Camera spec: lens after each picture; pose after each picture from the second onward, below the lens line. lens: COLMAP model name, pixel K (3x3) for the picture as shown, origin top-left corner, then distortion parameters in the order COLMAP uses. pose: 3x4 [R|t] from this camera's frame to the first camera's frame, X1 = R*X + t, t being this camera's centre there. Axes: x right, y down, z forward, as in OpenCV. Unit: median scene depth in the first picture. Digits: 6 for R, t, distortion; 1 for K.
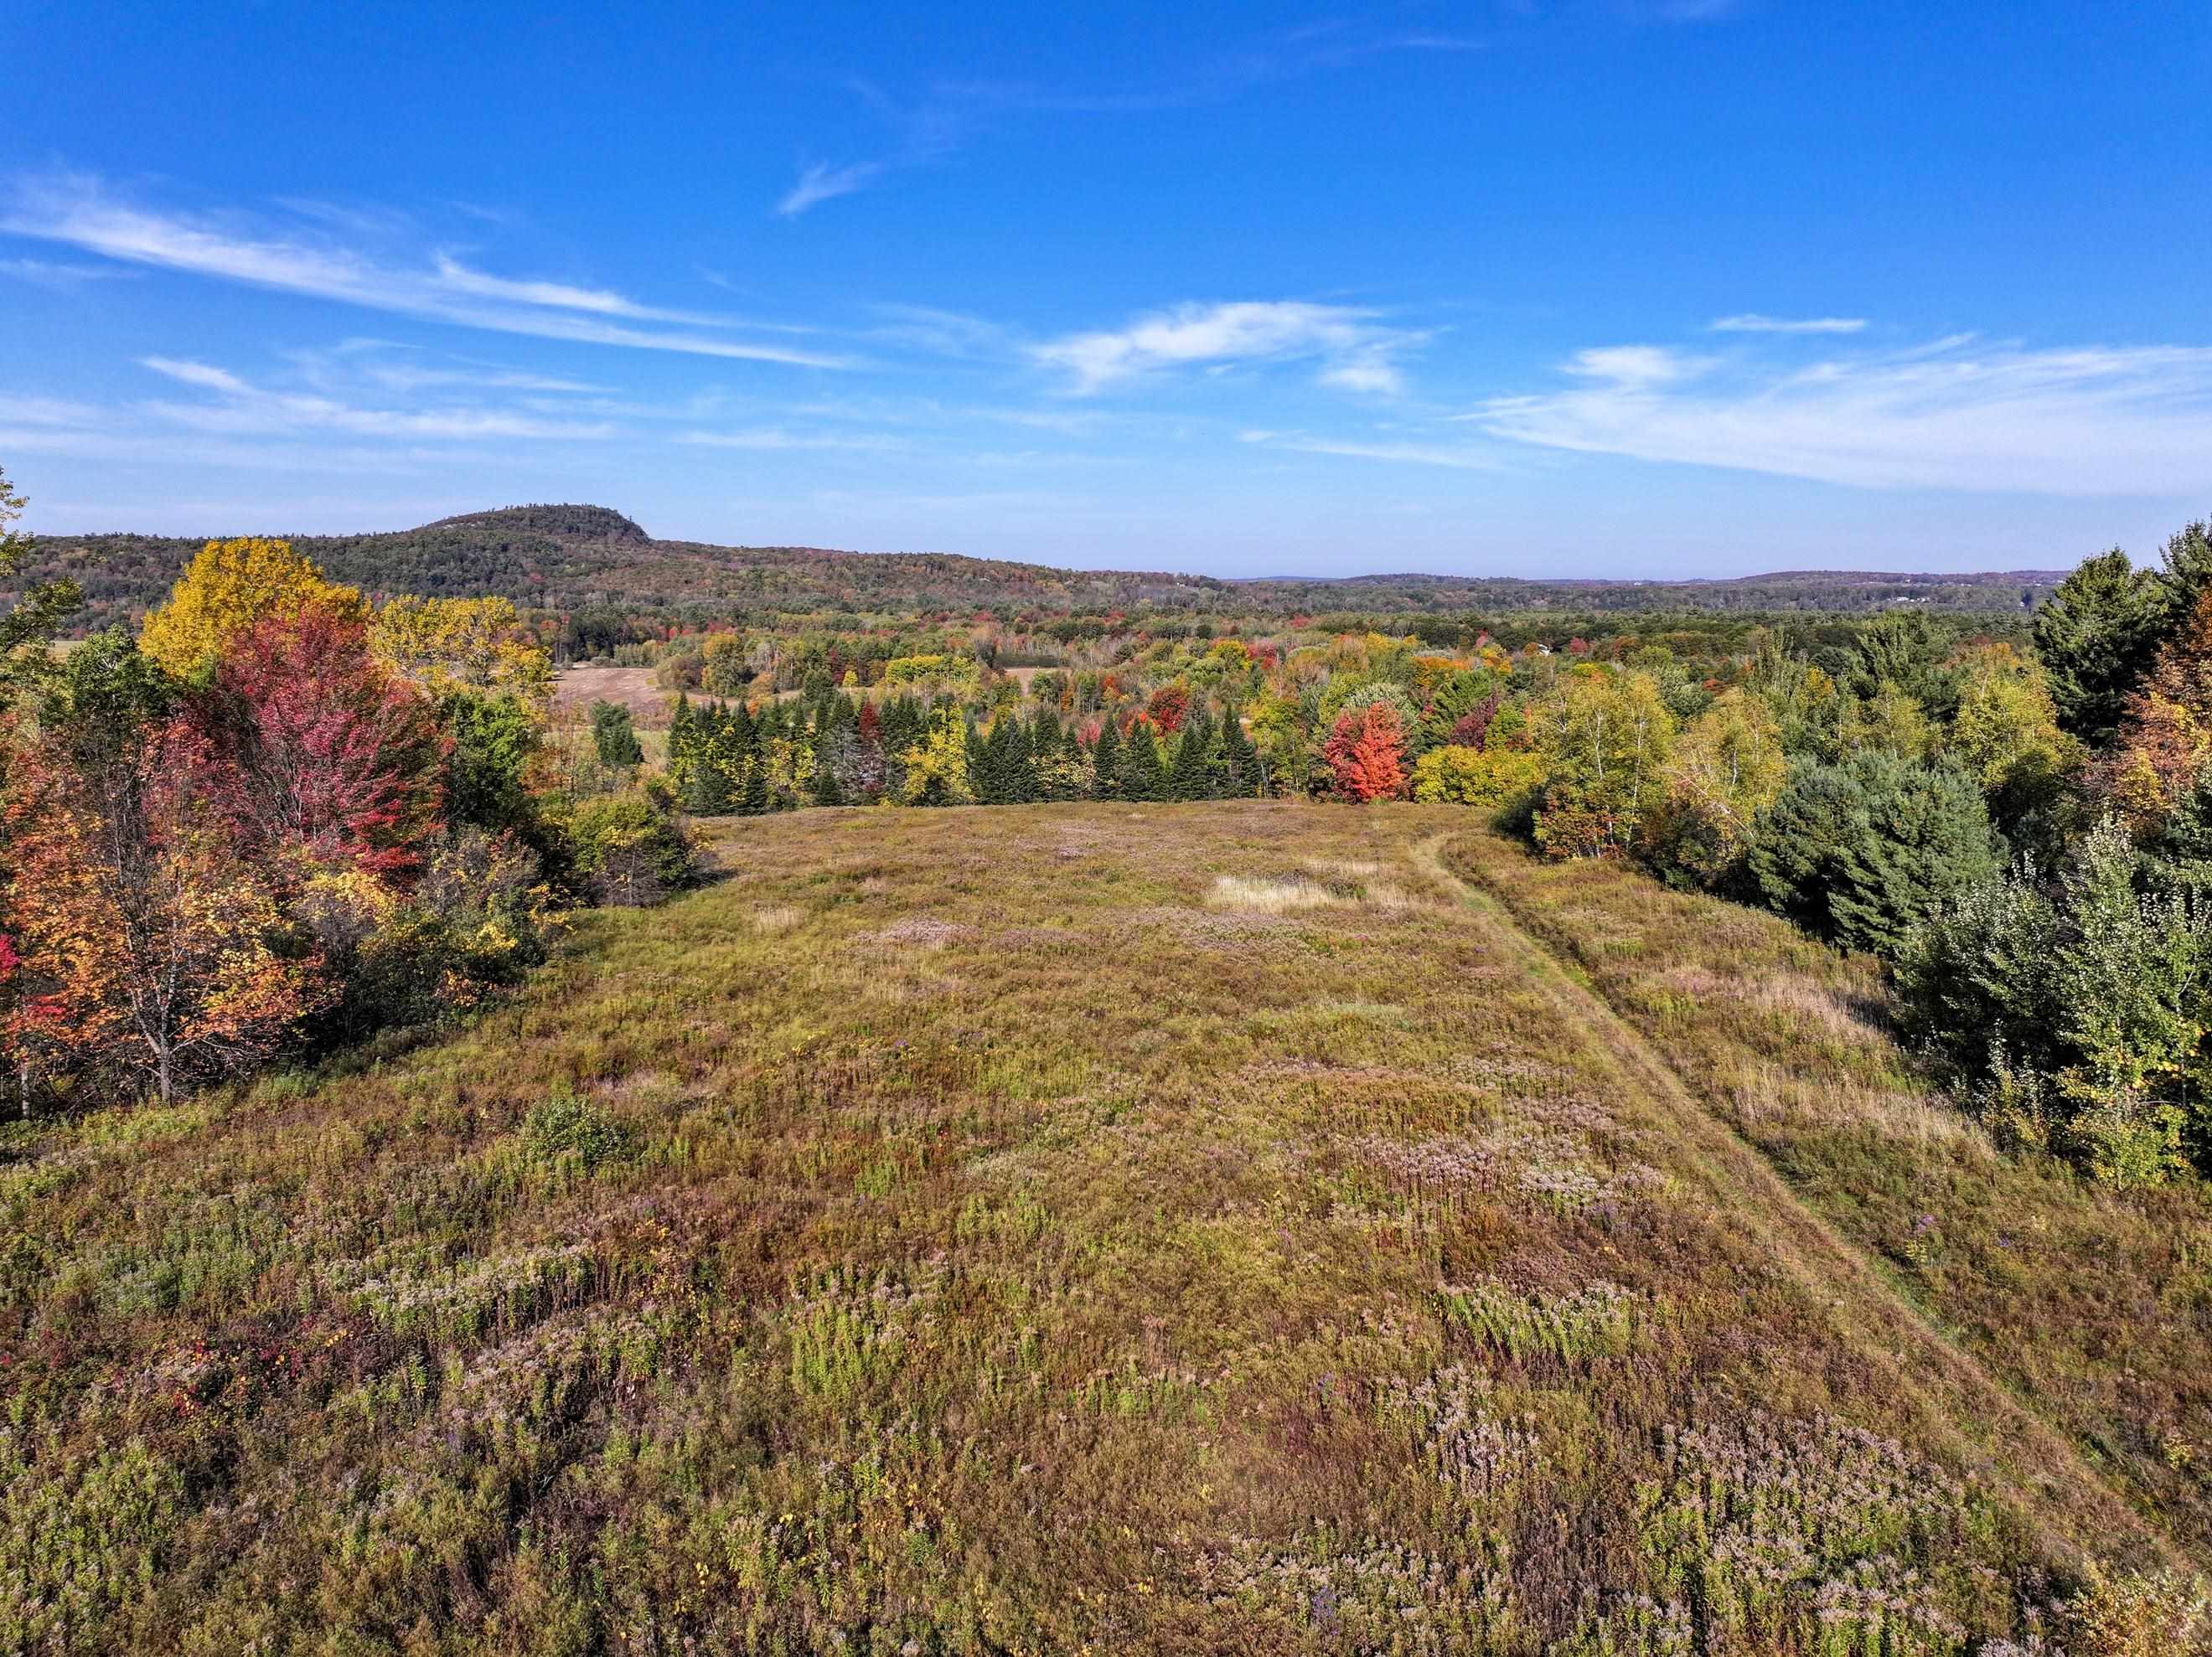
lens RADIAL K [[1548.2, 0, 1111.2], [0, 1548.2, 826.5], [0, 0, 1]] dist [-0.000089, 0.009097]
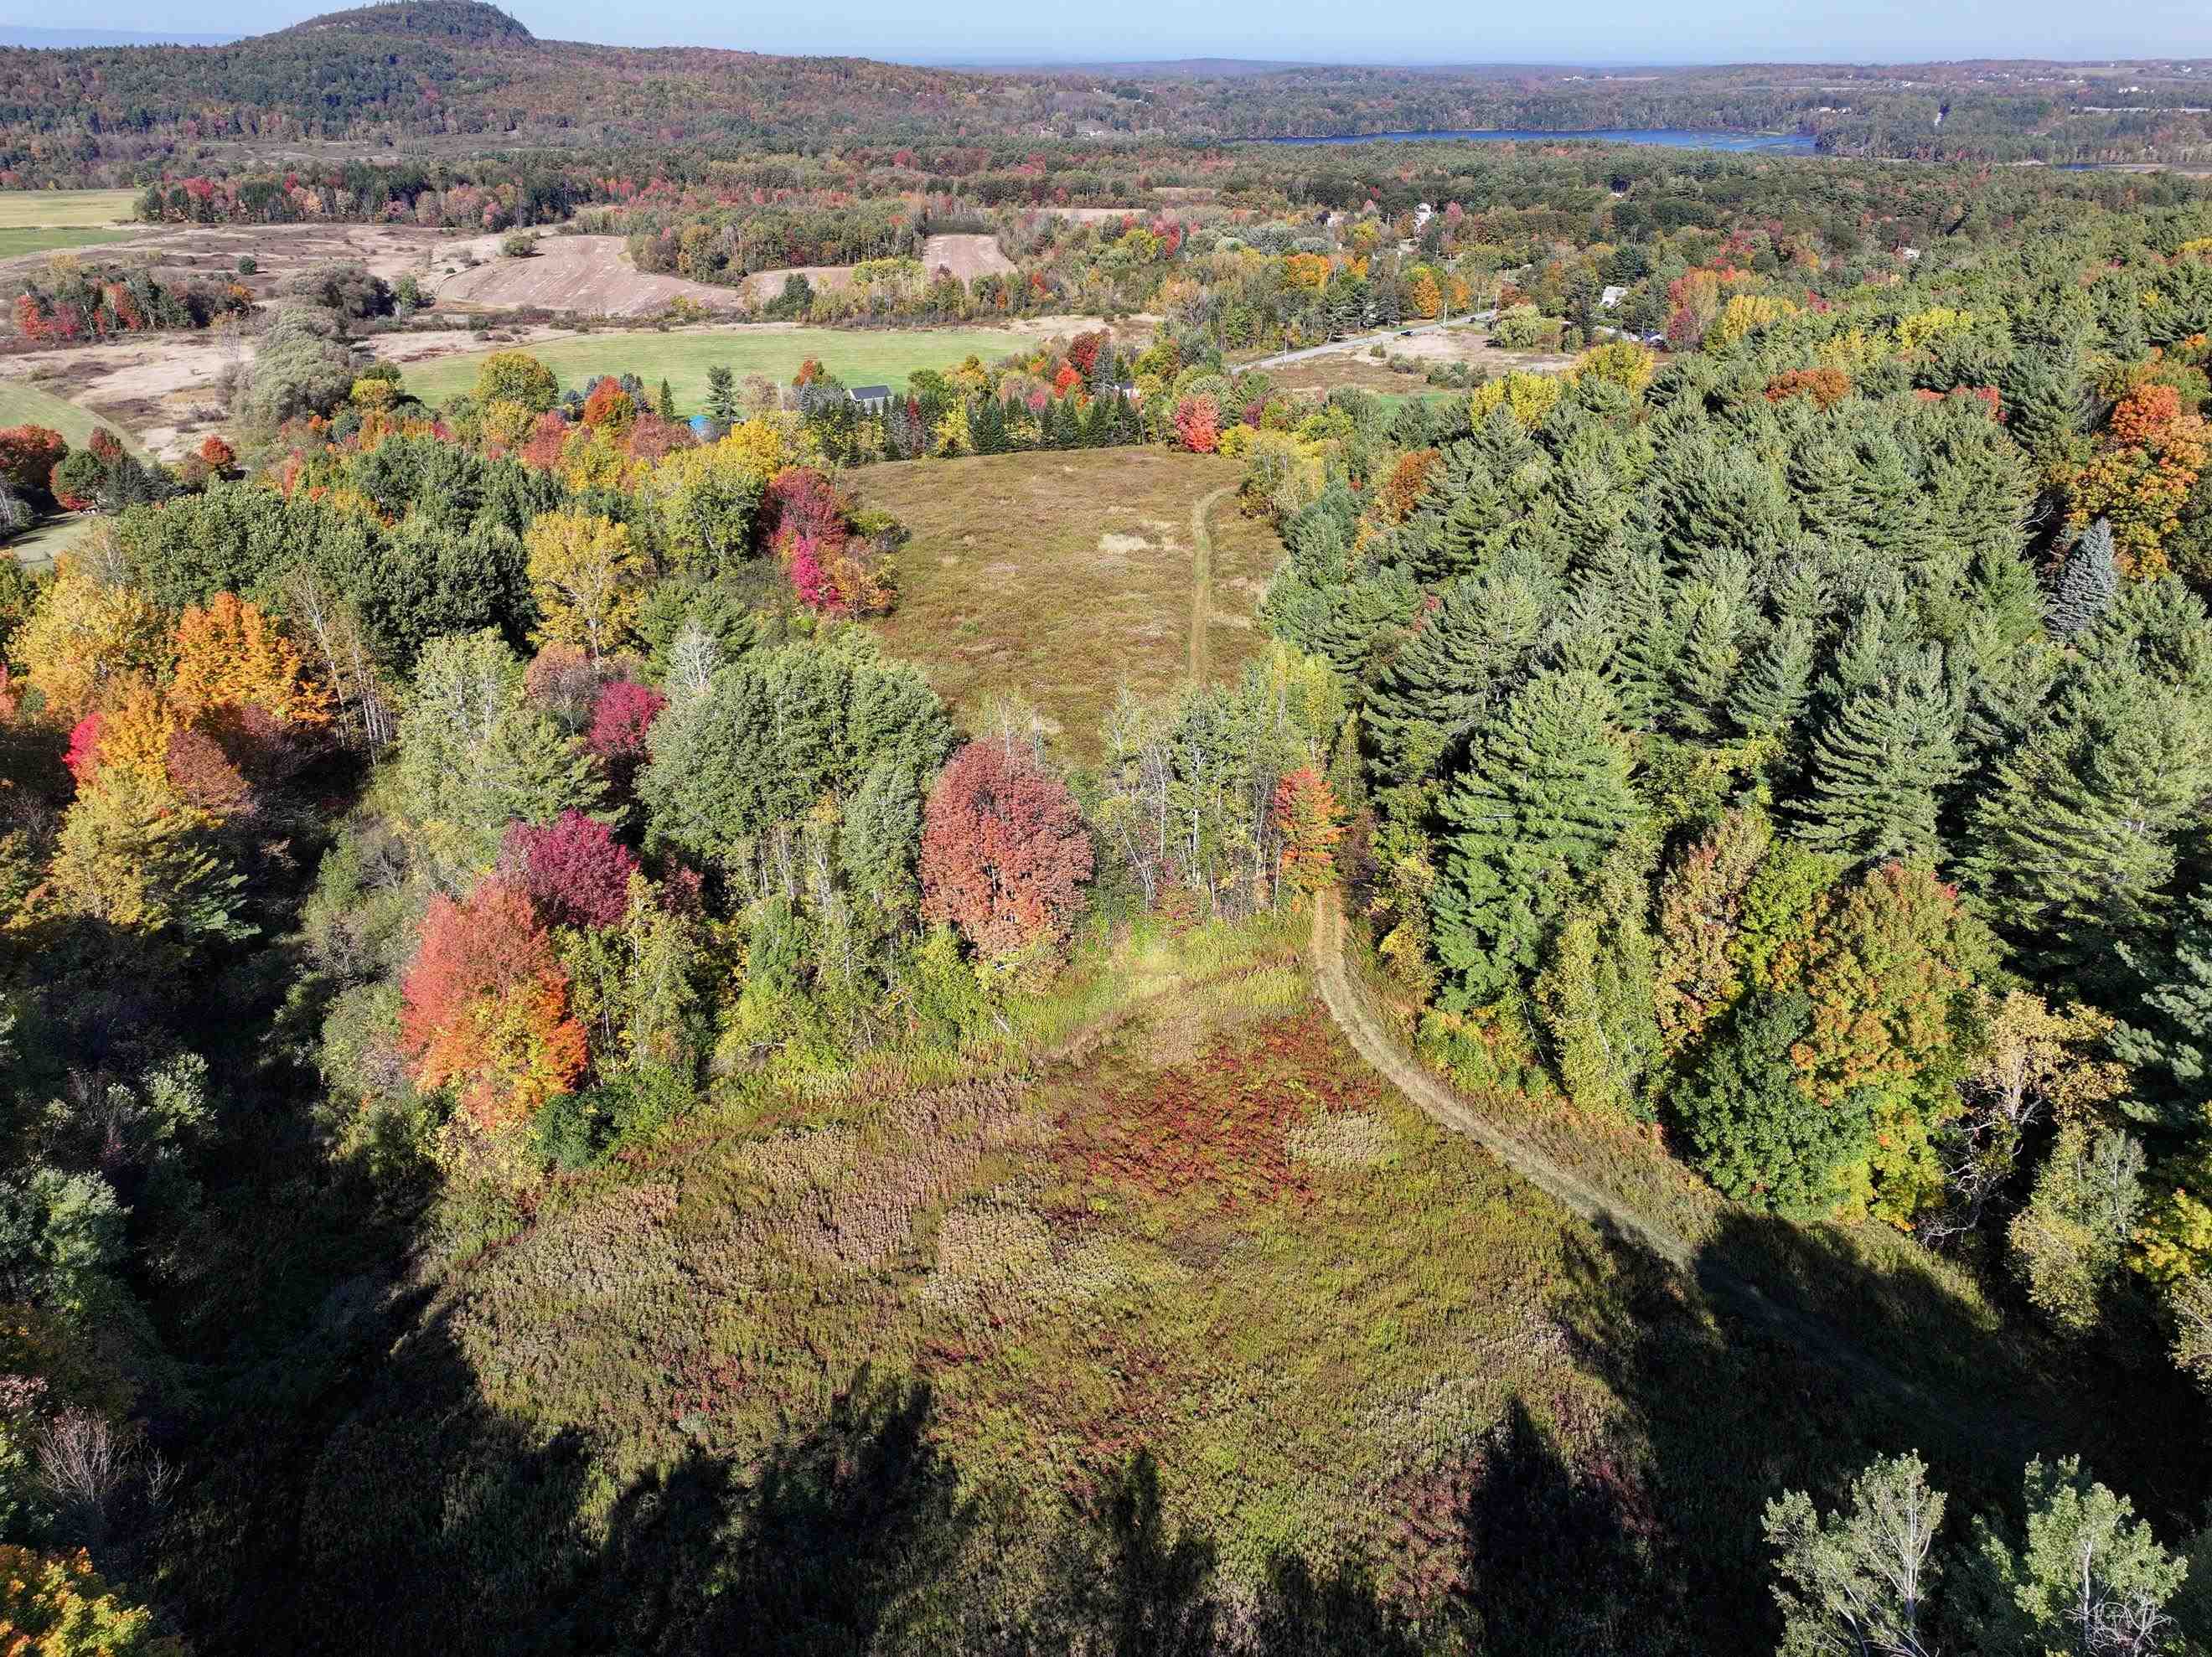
lens RADIAL K [[1548.2, 0, 1109.1], [0, 1548.2, 825.5], [0, 0, 1]] dist [-0.000089, 0.009097]
pose [[0.998707, -0.020308, 0.046603, -0.023889], [0.005333, 0.953536, 0.301233, -0.130011], [-0.050555, -0.300595, 0.952411, -0.737005]]
